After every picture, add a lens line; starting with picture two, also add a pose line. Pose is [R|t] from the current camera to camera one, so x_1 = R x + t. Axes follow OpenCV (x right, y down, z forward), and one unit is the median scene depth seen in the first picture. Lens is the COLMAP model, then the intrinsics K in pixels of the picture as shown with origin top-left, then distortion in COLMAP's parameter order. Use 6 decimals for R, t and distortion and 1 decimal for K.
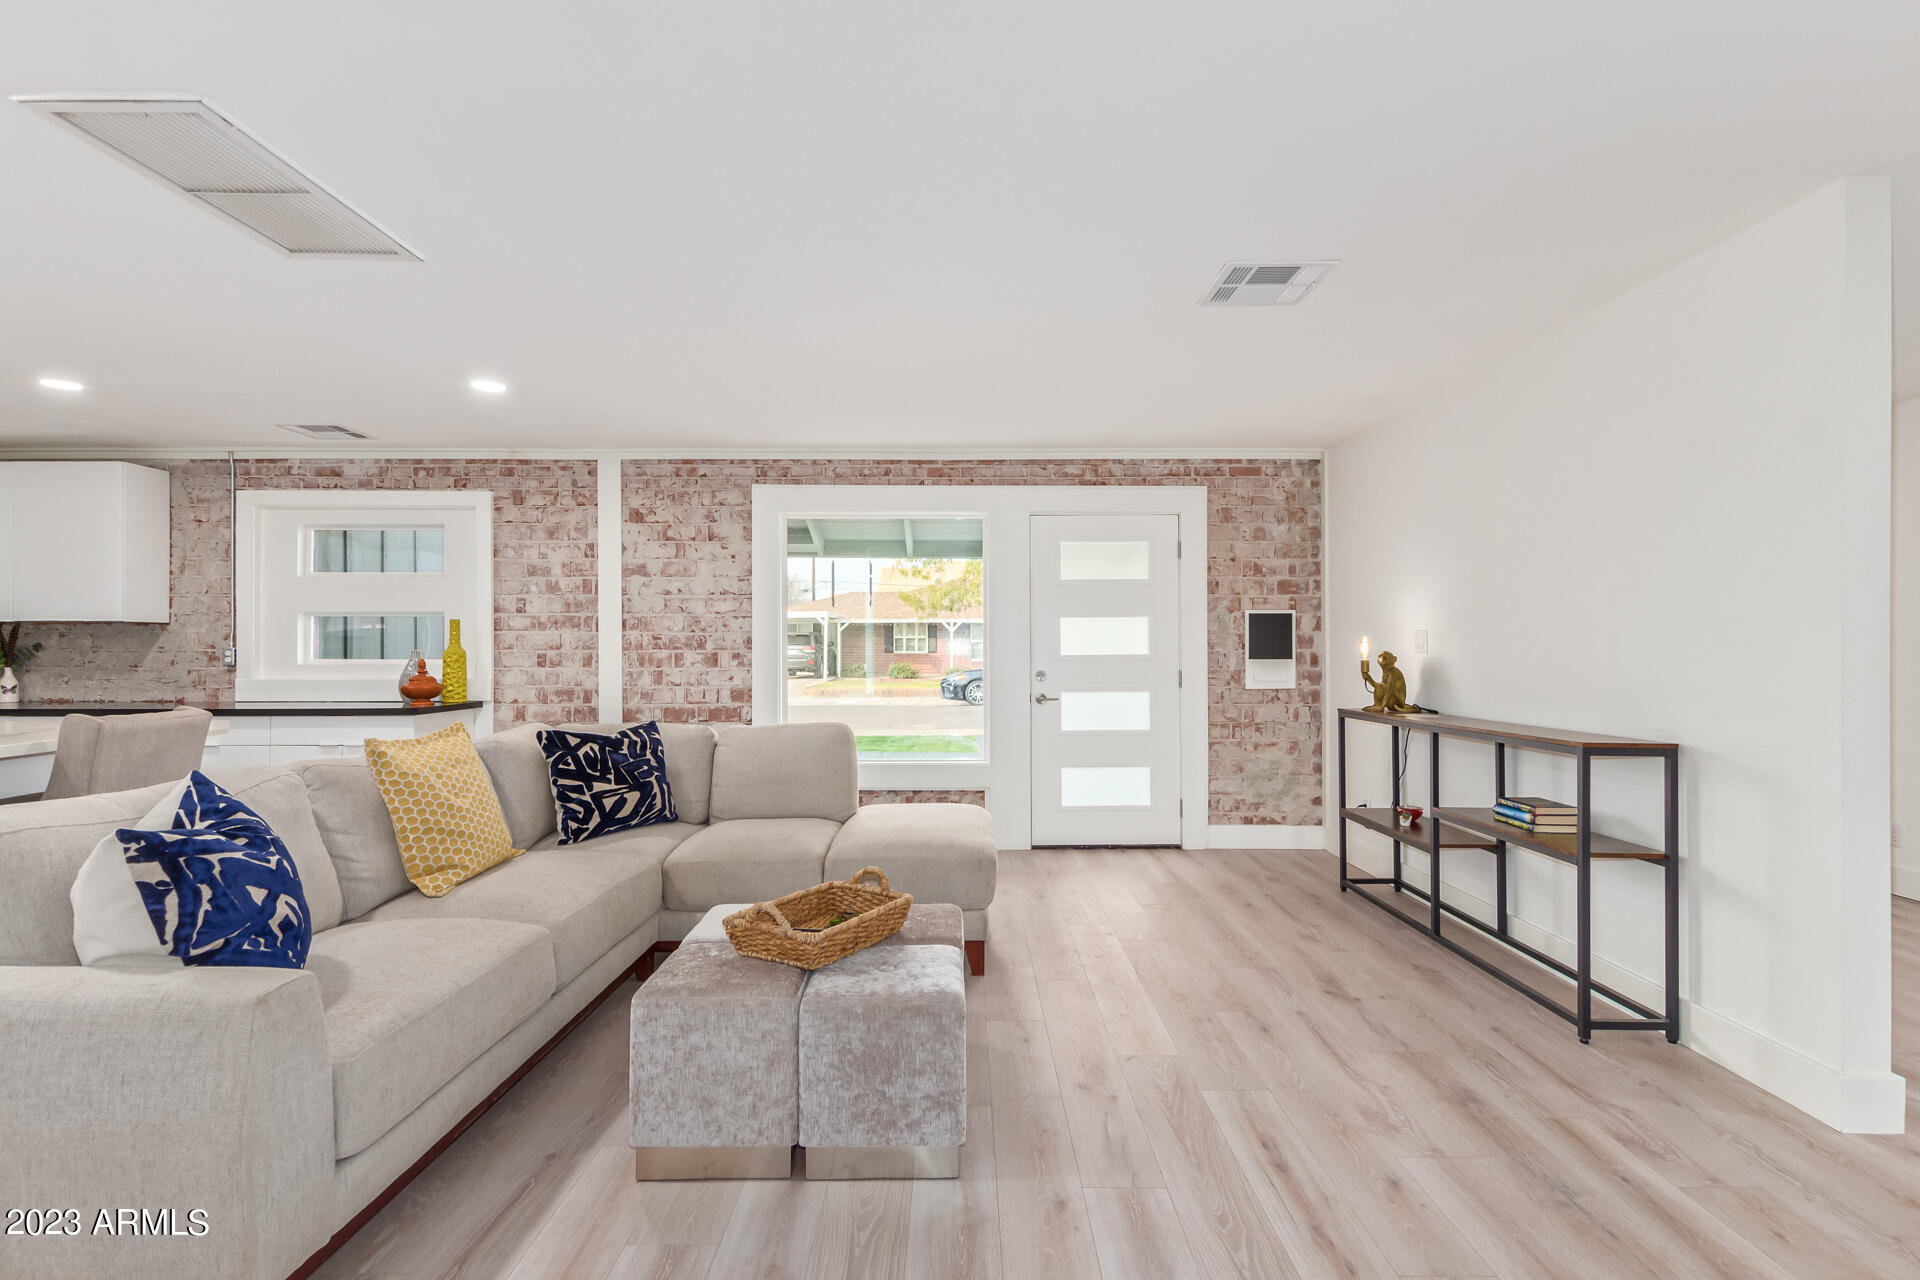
lens RADIAL K [[889.5, 0, 963.3], [0, 889.5, 646.2], [0, 0, 1]] dist [0.004641, -0.002002]
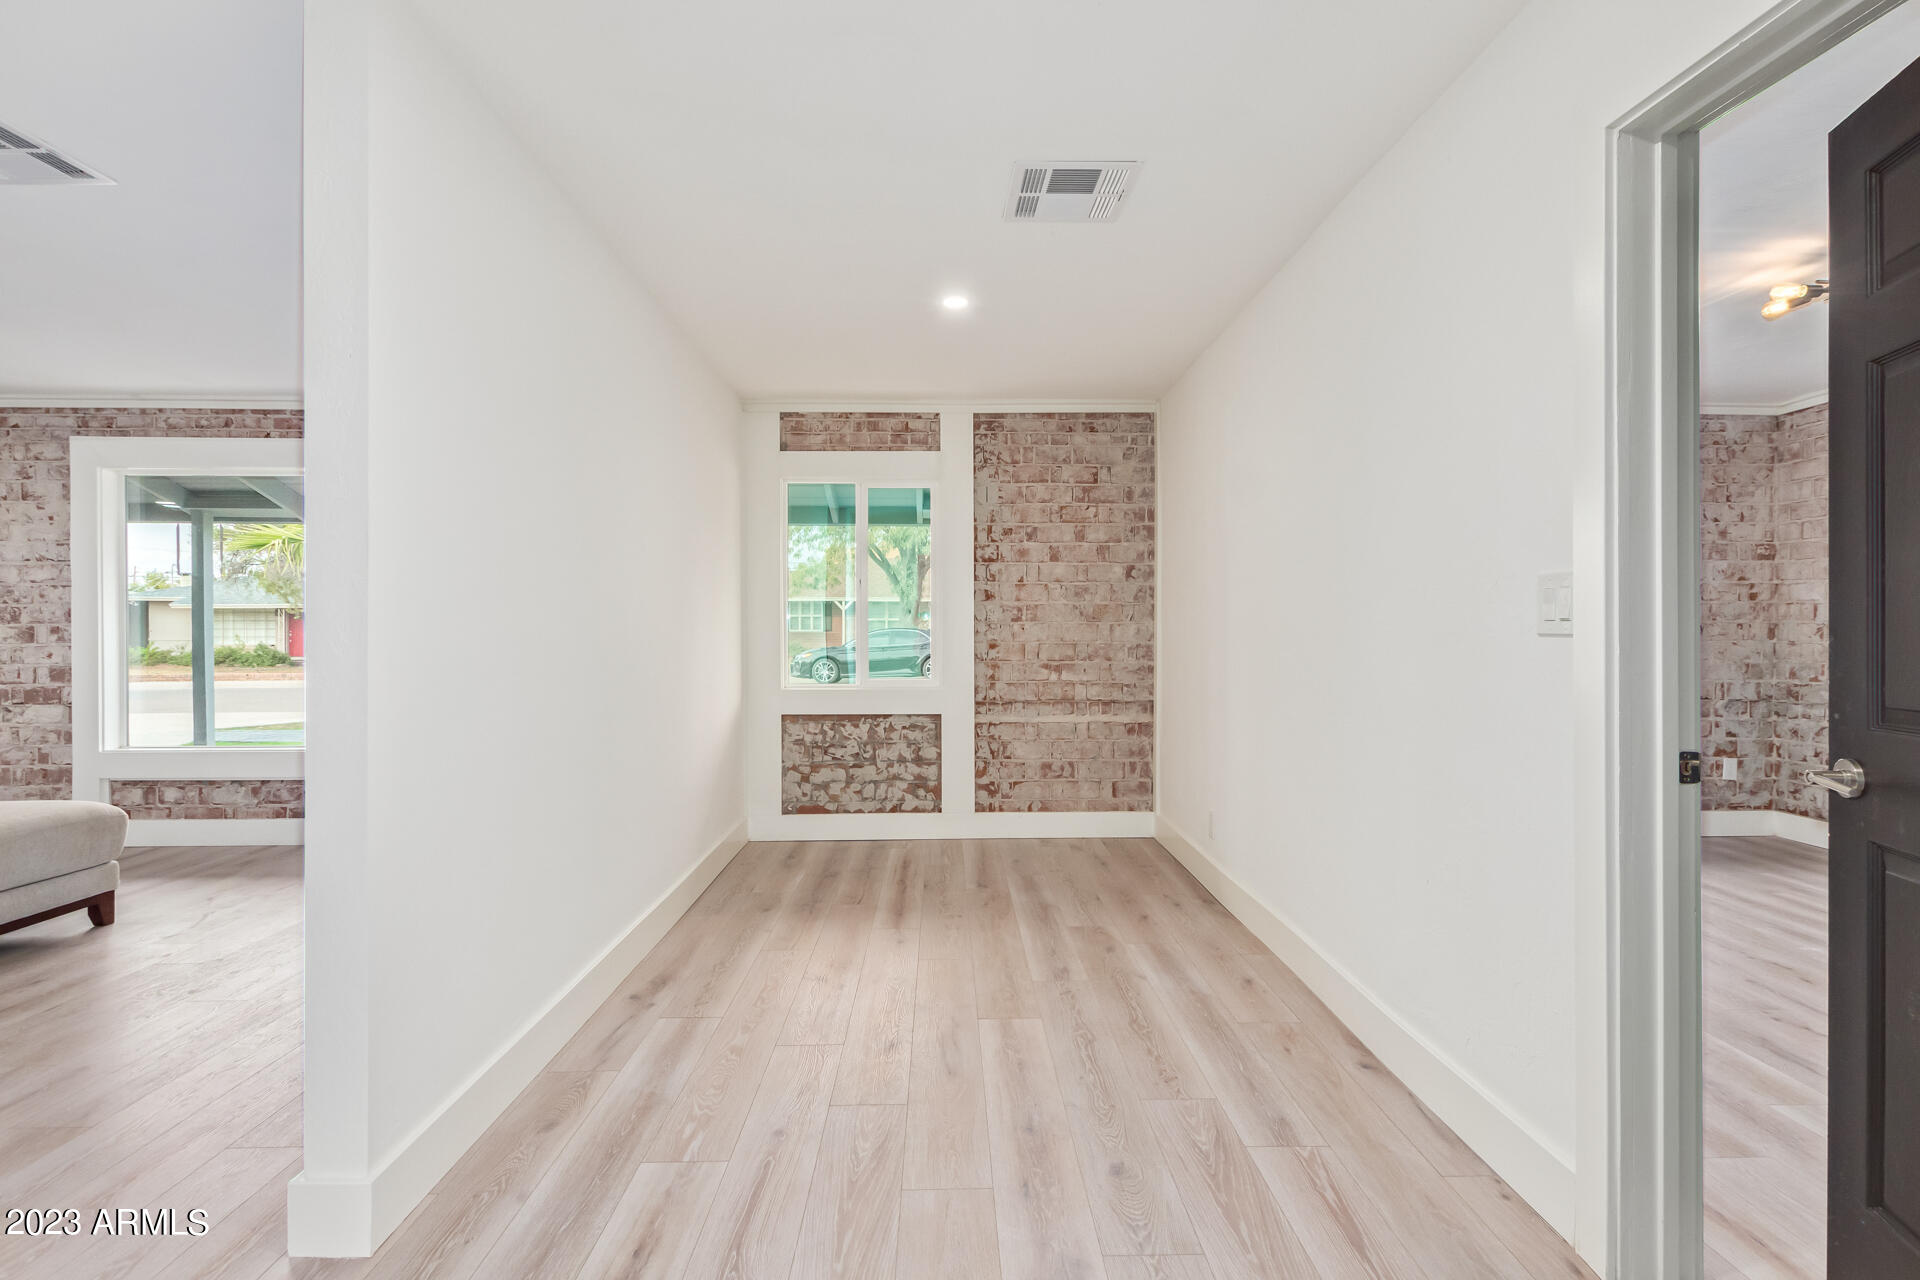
lens RADIAL K [[889.5, 0, 961.3], [0, 889.5, 637.0], [0, 0, 1]] dist [0.004641, -0.002002]
pose [[0.999892, 0.002002, 0.014573, 0.635275], [-0.002171, 0.999930, 0.011627, 0.005398], [-0.014549, -0.011658, 0.999826, 0.100187]]
